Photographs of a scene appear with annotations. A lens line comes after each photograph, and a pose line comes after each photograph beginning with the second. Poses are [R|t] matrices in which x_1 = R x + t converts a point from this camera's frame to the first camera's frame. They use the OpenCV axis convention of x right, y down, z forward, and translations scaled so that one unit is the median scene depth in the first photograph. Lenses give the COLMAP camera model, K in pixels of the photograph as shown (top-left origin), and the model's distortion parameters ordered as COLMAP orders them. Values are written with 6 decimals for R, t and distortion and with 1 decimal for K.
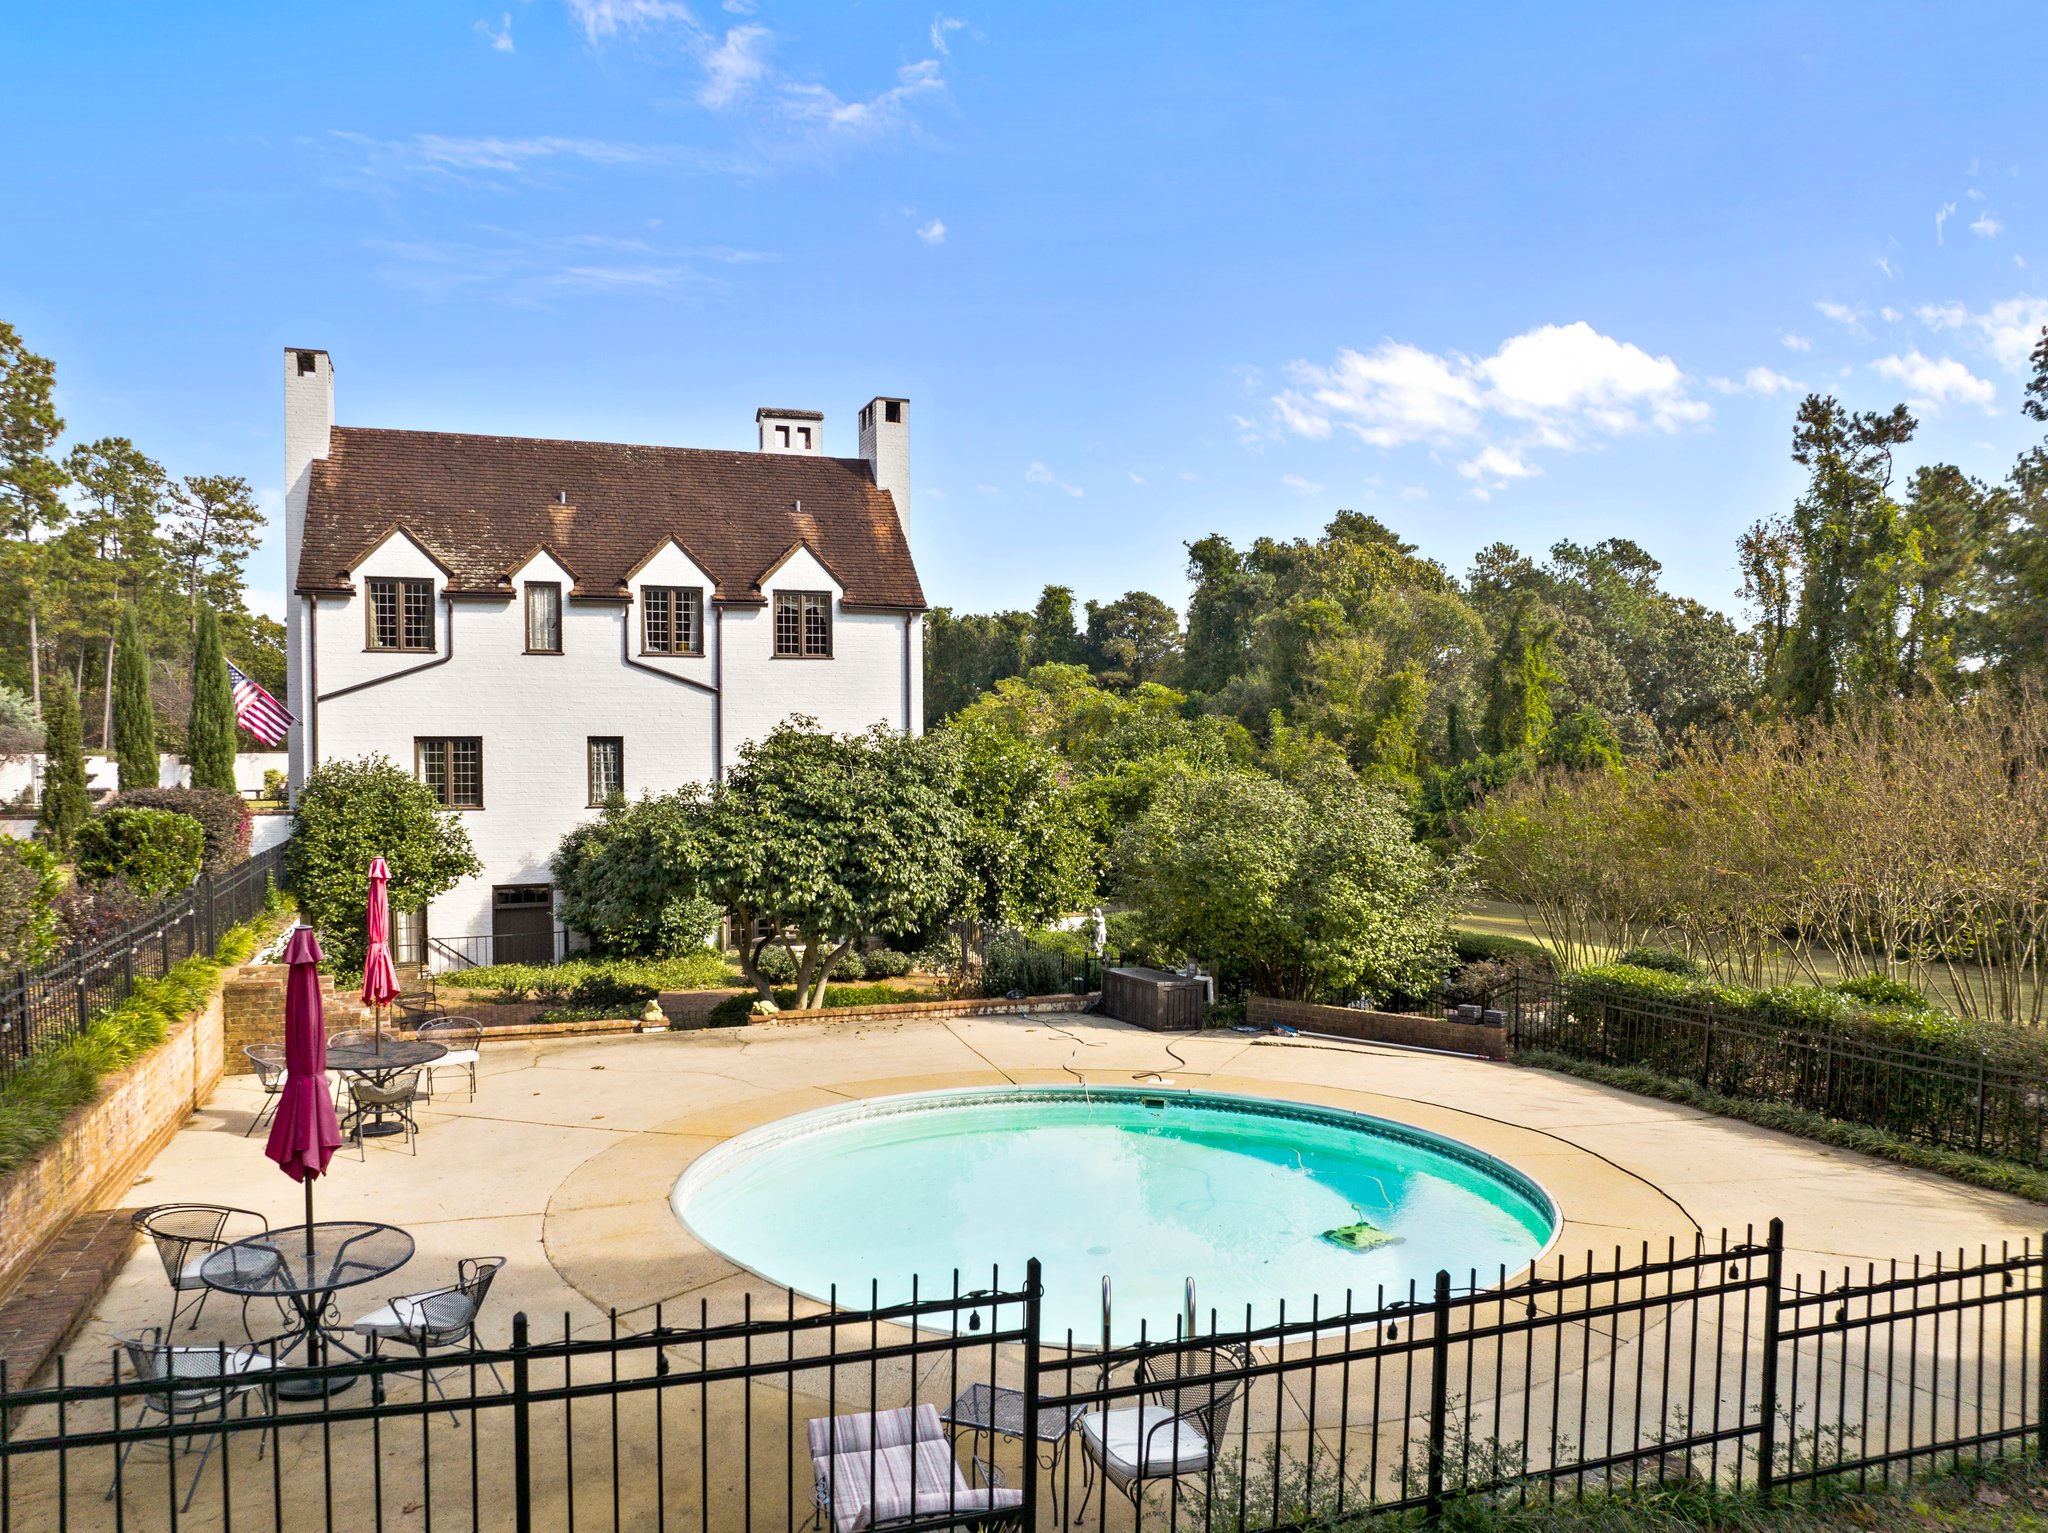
lens RADIAL K [[1446.4, 0, 1013.6], [0, 1446.4, 813.3], [0, 0, 1]] dist [-0.037170, 0.001948]
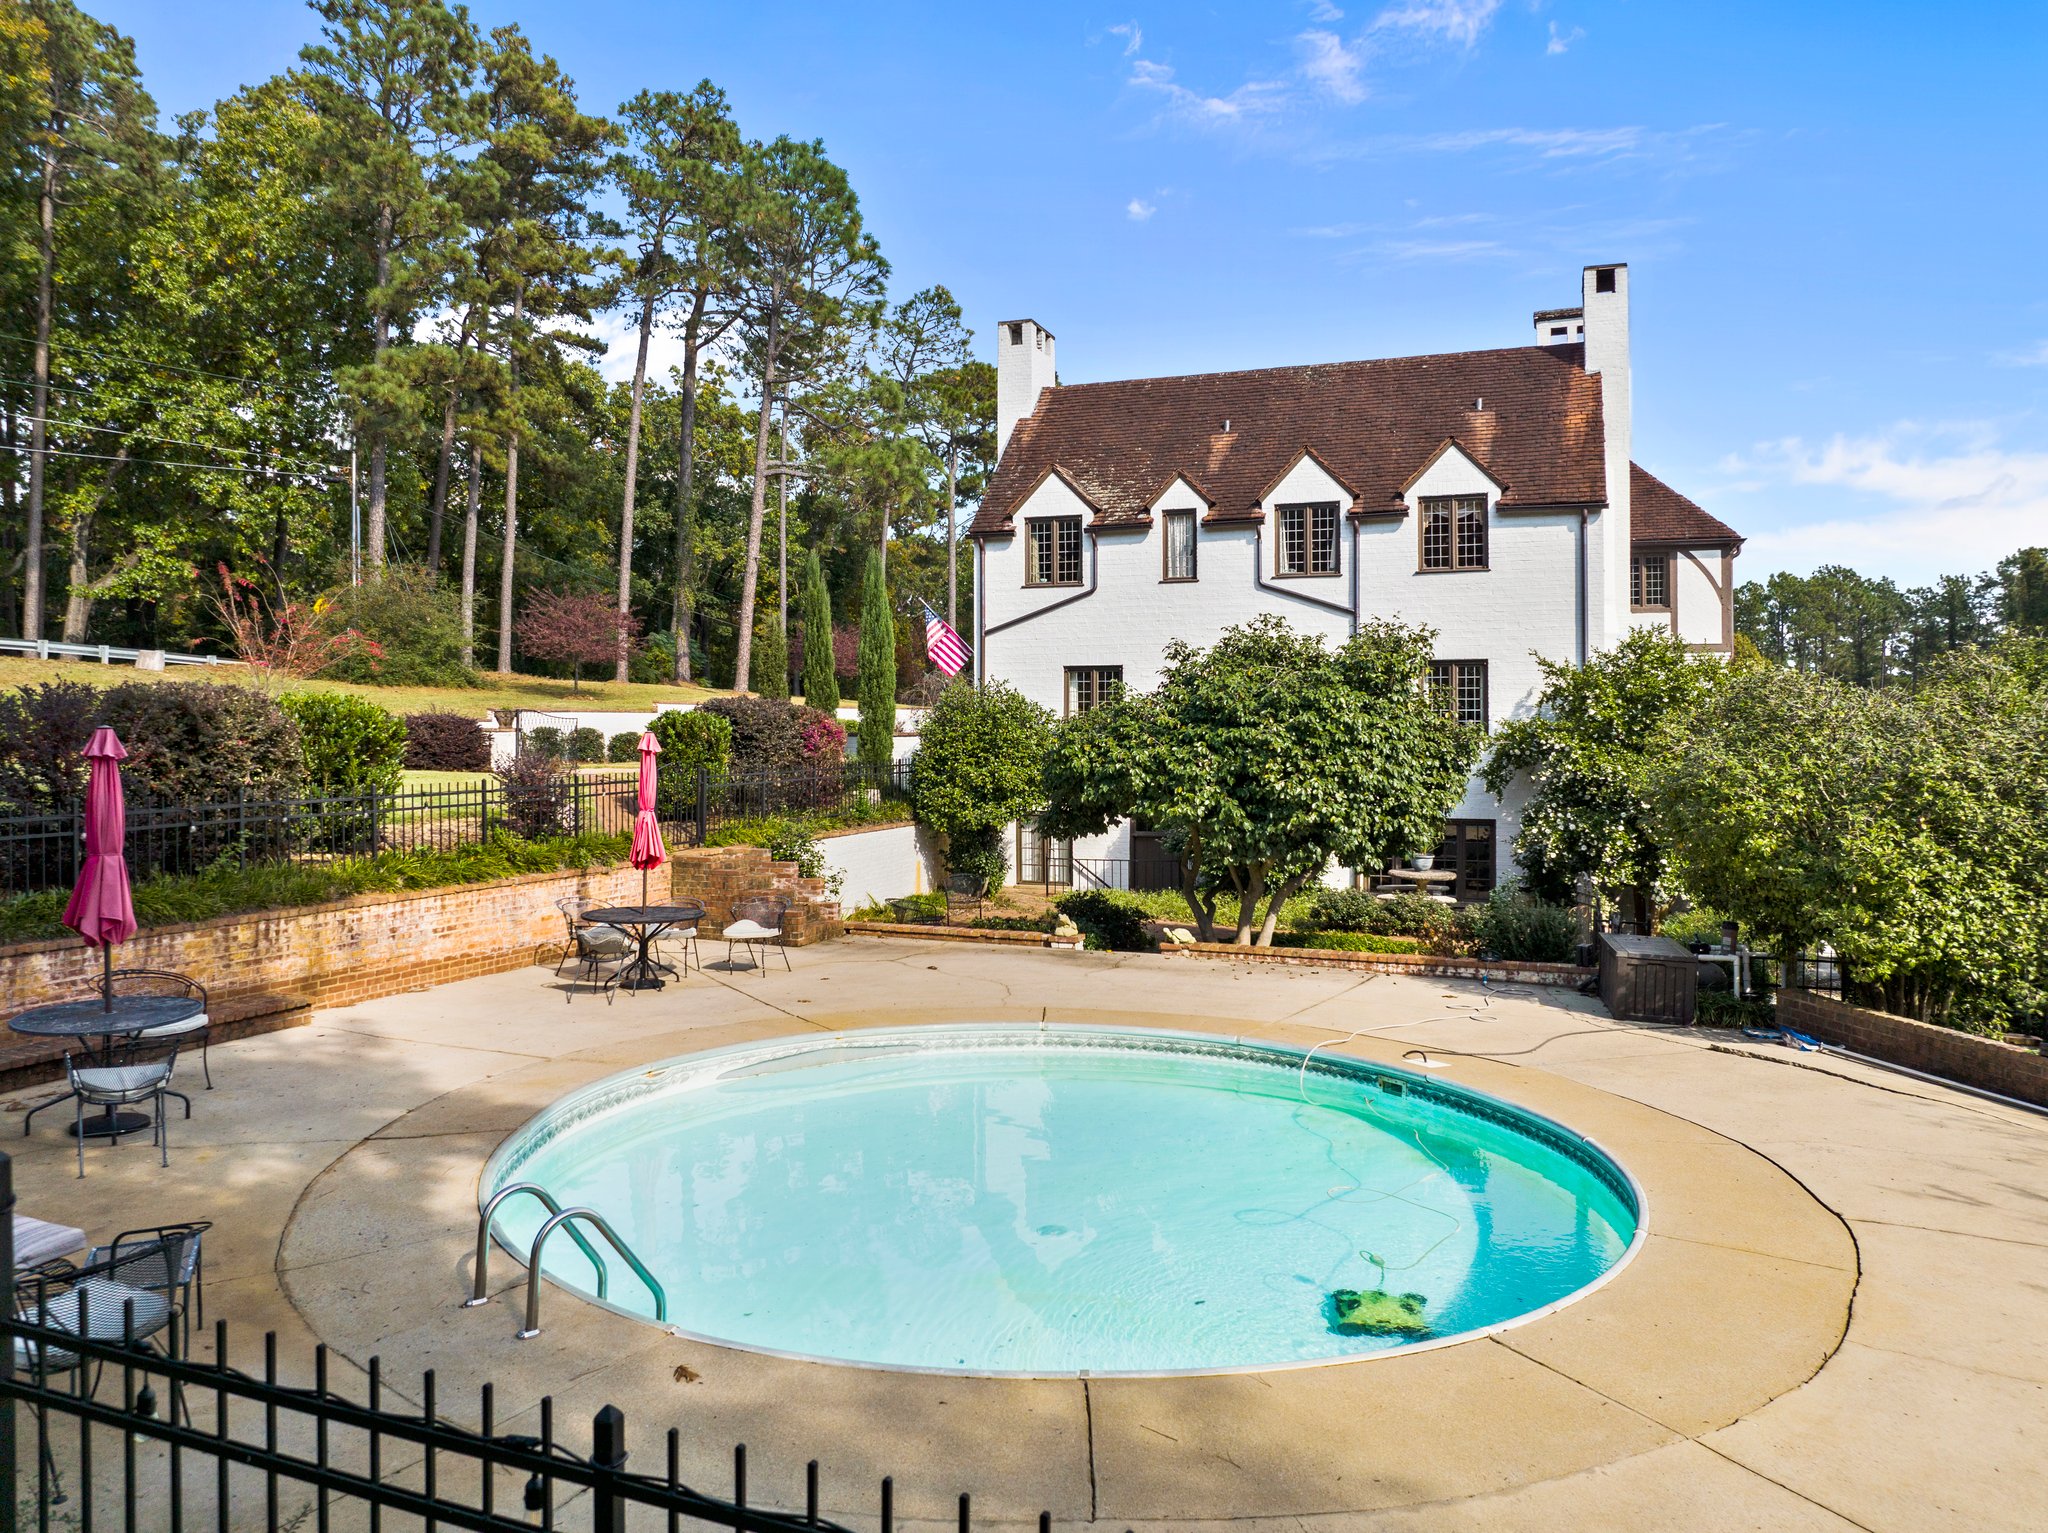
lens RADIAL K [[1446.4, 0, 1022.6], [0, 1446.4, 737.5], [0, 0, 1]] dist [-0.037170, 0.001948]
pose [[0.755636, 0.007029, -0.654954, 0.249157], [-0.033002, 0.999081, -0.027353, 0.028176], [0.654160, 0.042283, 0.755174, 0.181458]]
